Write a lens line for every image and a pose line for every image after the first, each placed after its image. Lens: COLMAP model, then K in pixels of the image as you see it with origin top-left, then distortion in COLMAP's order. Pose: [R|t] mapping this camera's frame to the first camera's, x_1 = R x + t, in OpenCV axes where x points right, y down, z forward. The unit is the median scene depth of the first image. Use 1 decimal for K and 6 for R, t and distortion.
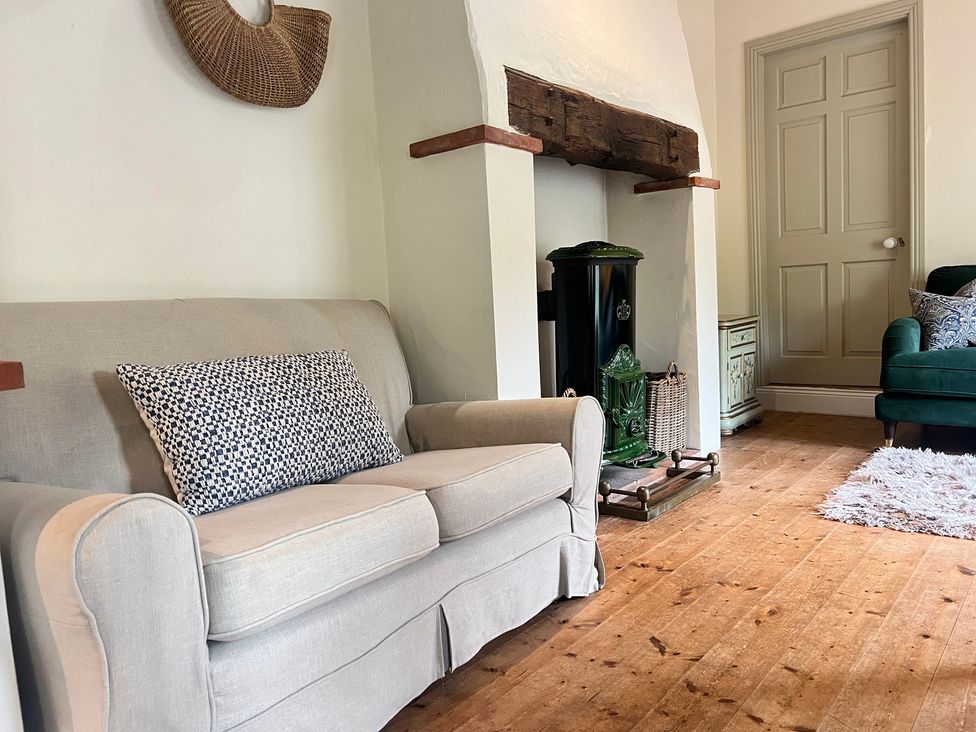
lens RADIAL K [[726.3, 0, 482.4], [0, 726.3, 367.6], [0, 0, 1]] dist [0.059901, -0.059987]
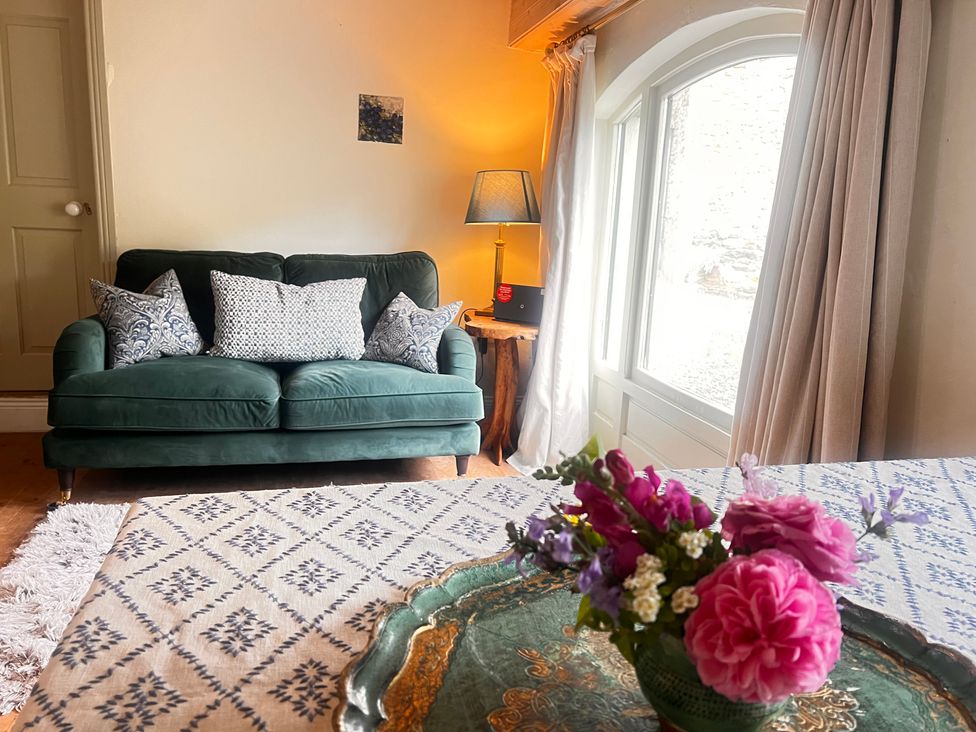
lens RADIAL K [[726.3, 0, 482.4], [0, 726.3, 367.6], [0, 0, 1]] dist [0.059901, -0.059987]
pose [[0.595820, -0.084229, 0.798689, 0.257755], [-0.003237, 0.994225, 0.107265, -0.126643], [-0.803112, -0.066496, 0.592106, 0.268331]]
